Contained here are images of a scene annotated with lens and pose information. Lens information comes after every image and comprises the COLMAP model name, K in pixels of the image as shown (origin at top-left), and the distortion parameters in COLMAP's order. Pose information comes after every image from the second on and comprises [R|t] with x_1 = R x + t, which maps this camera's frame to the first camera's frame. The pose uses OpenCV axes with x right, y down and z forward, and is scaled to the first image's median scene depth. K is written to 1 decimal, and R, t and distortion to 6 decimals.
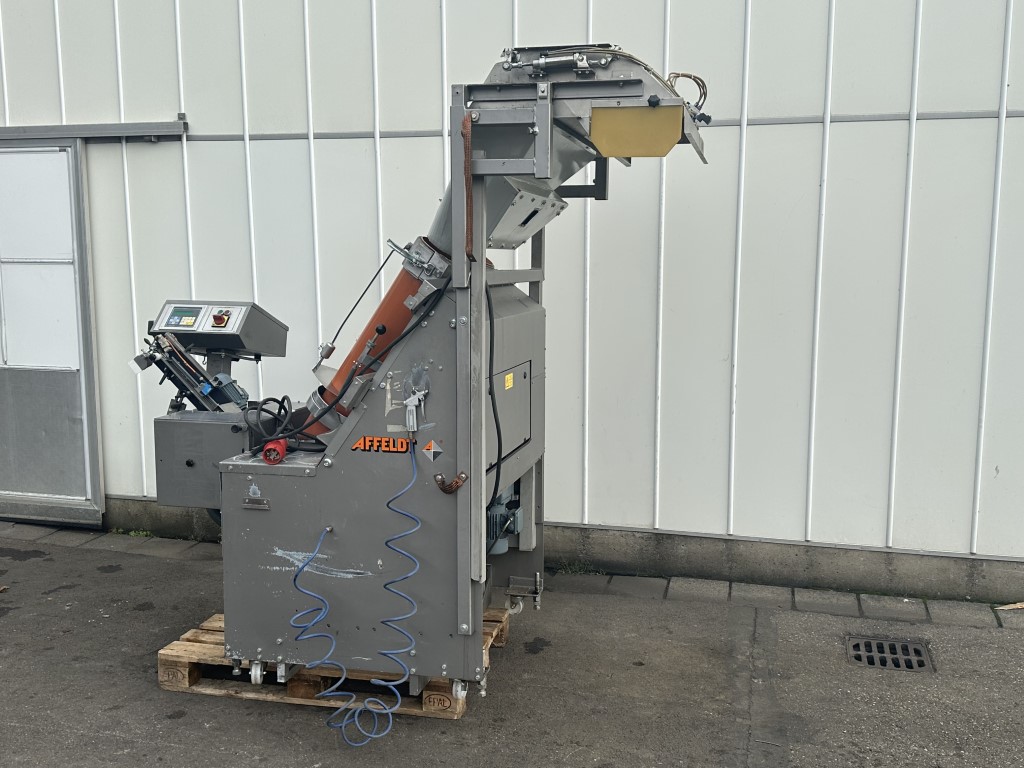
lens RADIAL K [[1025.3, 0, 511.6], [0, 1025.3, 388.0], [0, 0, 1]] dist [0.121469, -0.251869]
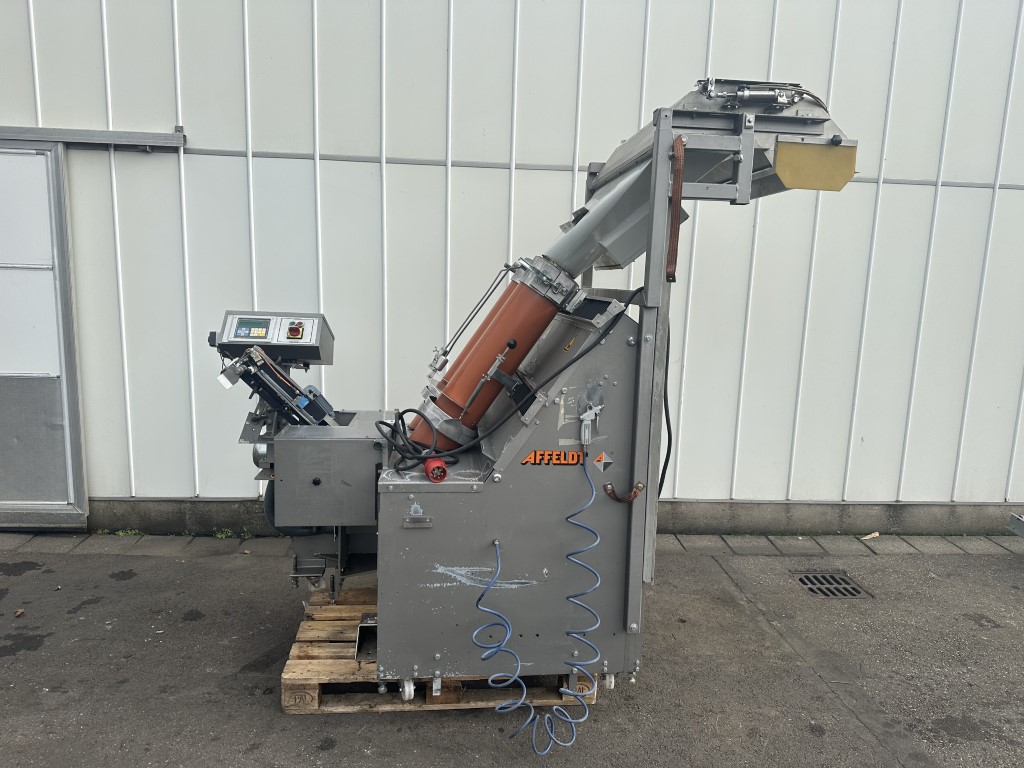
lens RADIAL K [[723.5, 0, 512.0], [0, 723.5, 384.0], [0, 0, 1]] dist [0.047561, -0.063740]
pose [[0.945563, -0.022902, 0.324632, -0.302937], [0.014658, 0.999505, 0.027820, -0.030133], [-0.325108, -0.021547, 0.945431, 0.252188]]
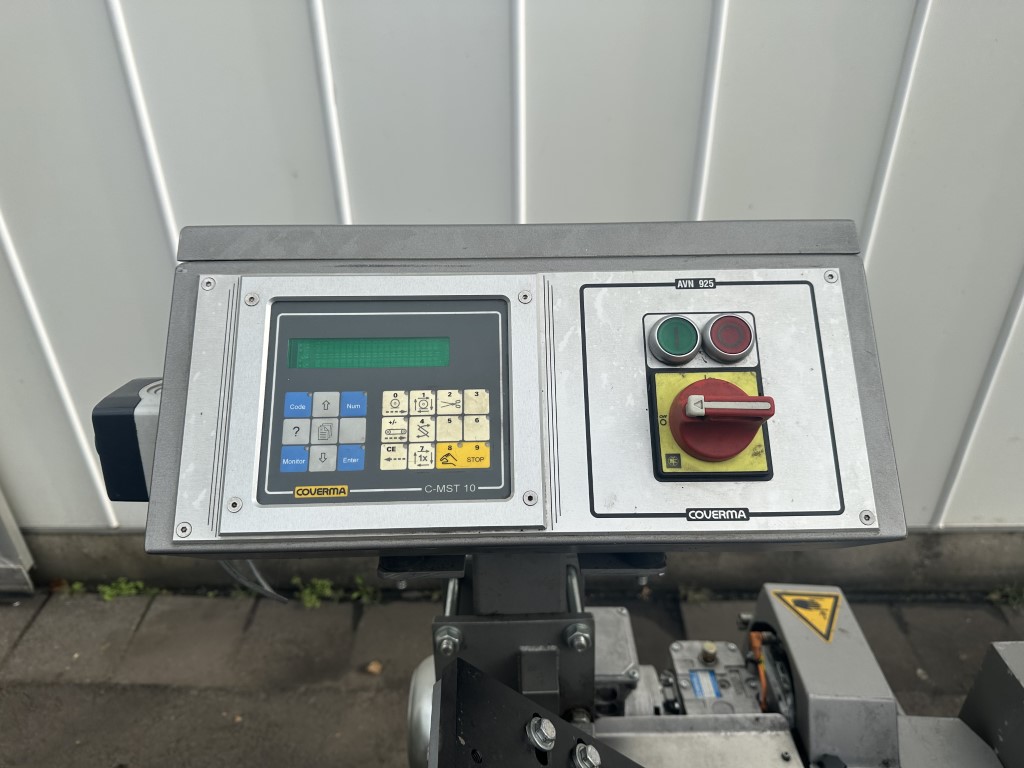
lens RADIAL K [[723.5, 0, 512.0], [0, 723.5, 384.0], [0, 0, 1]] dist [0.047561, -0.063740]
pose [[0.968950, -0.133068, 0.208396, -0.314256], [0.043187, 0.920958, 0.387261, -0.102306], [-0.243456, -0.366237, 0.898109, 0.896828]]
